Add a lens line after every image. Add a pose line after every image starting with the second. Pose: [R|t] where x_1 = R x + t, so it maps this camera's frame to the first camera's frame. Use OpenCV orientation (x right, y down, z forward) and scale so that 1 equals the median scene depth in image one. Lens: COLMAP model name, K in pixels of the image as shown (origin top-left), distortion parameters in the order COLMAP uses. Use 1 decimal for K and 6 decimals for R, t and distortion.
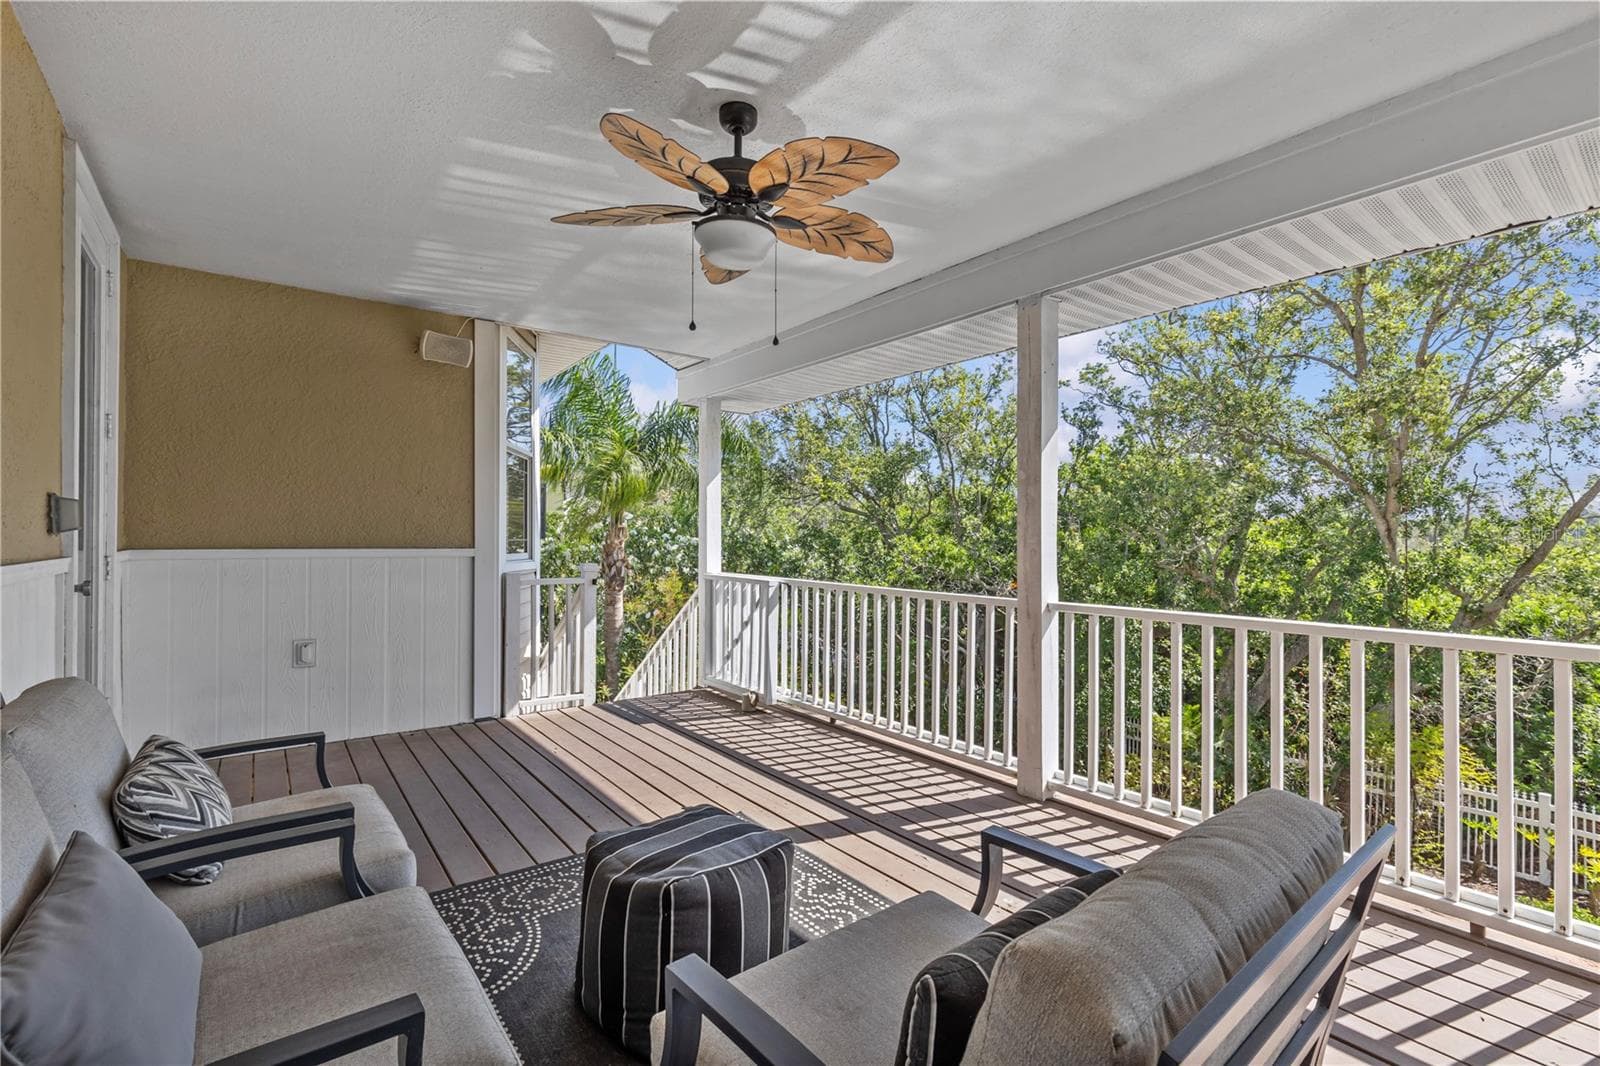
lens RADIAL K [[721.5, 0, 806.6], [0, 721.5, 536.3], [0, 0, 1]] dist [-0.000348, 0.000357]
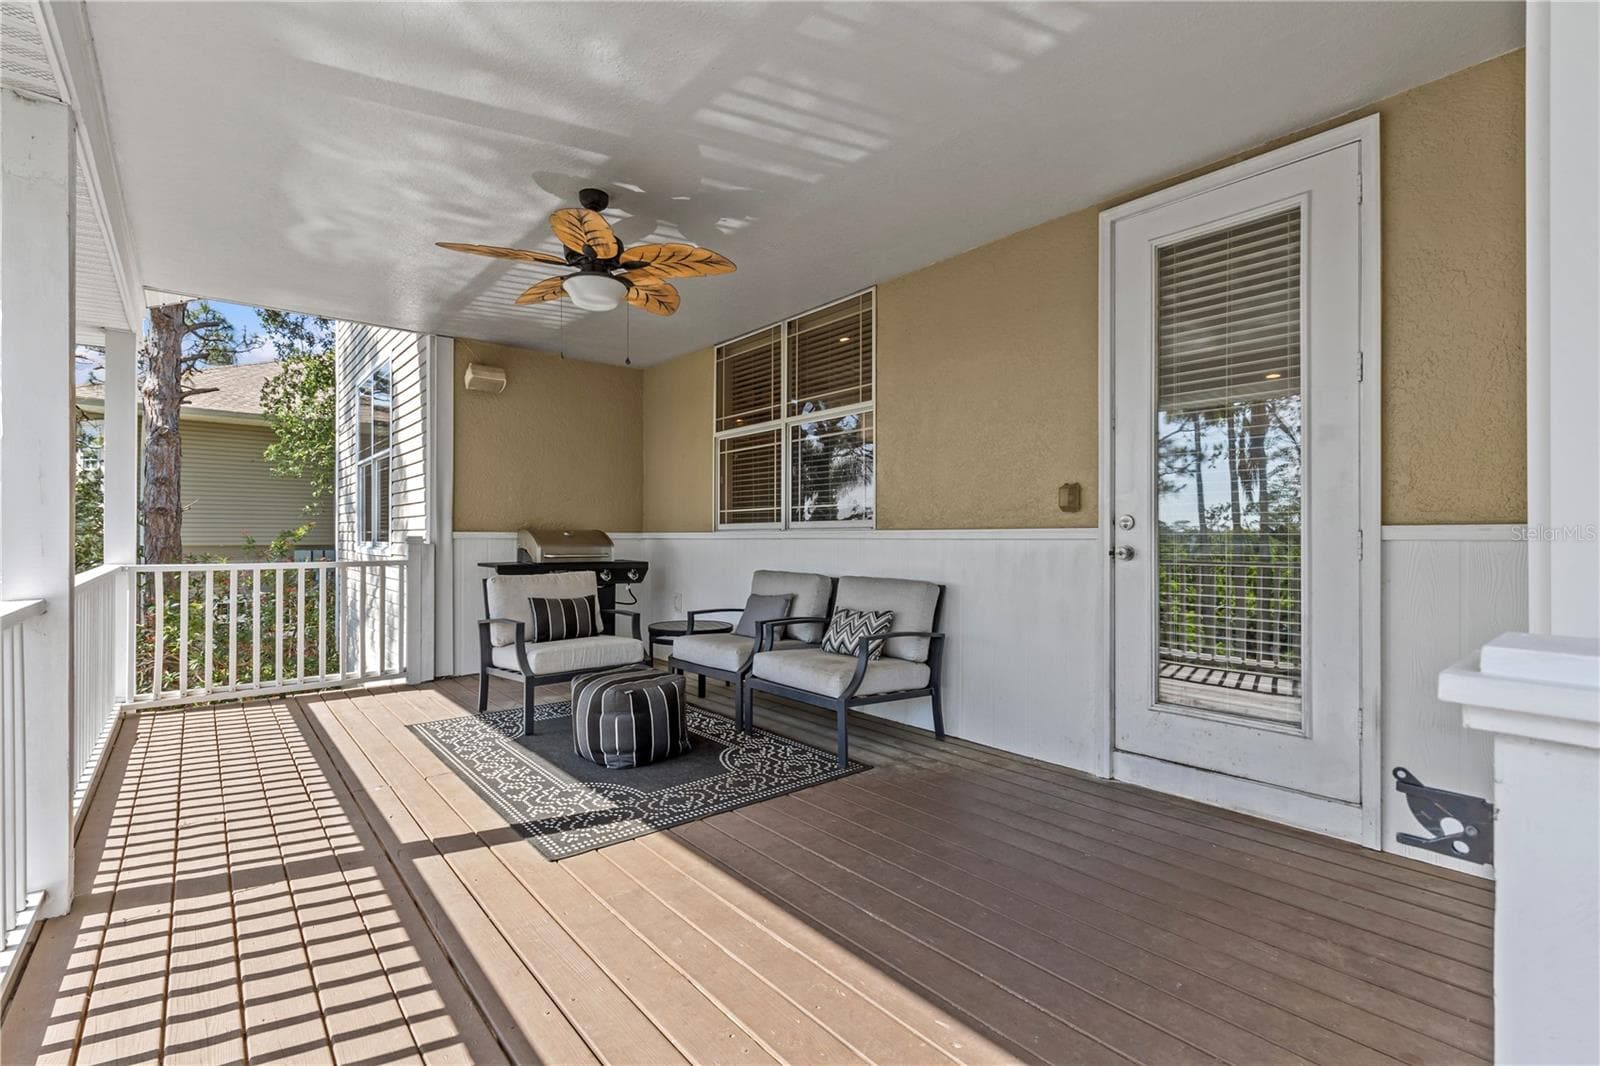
lens RADIAL K [[721.5, 0, 805.9], [0, 721.5, 536.1], [0, 0, 1]] dist [-0.000348, 0.000357]
pose [[-0.997565, -0.009035, -0.069159, -0.299914], [-0.008653, 0.999946, -0.005829, 0.037288], [0.069207, -0.005217, -0.997589, 1.740282]]
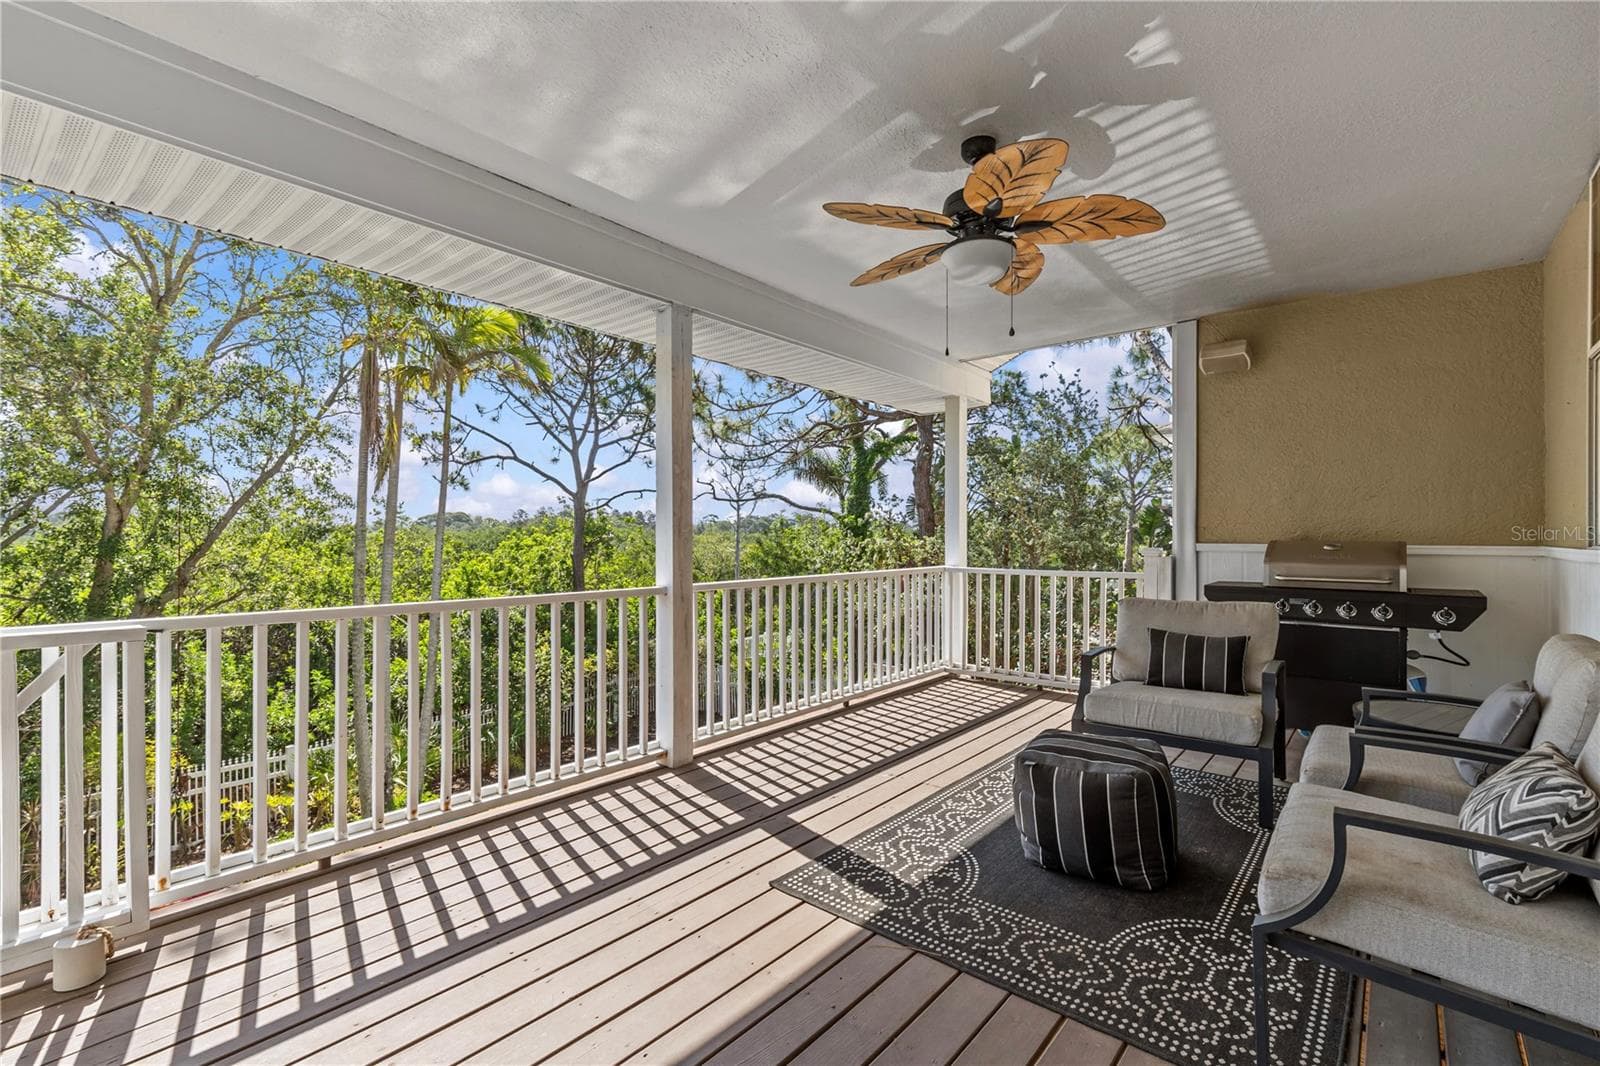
lens RADIAL K [[721.5, 0, 808.0], [0, 721.5, 538.2], [0, 0, 1]] dist [-0.000348, 0.000357]
pose [[-0.229980, -0.012720, 0.973112, -0.827125], [-0.006679, 0.999912, 0.011492, 0.003030], [-0.973172, -0.003856, -0.230045, 1.108527]]
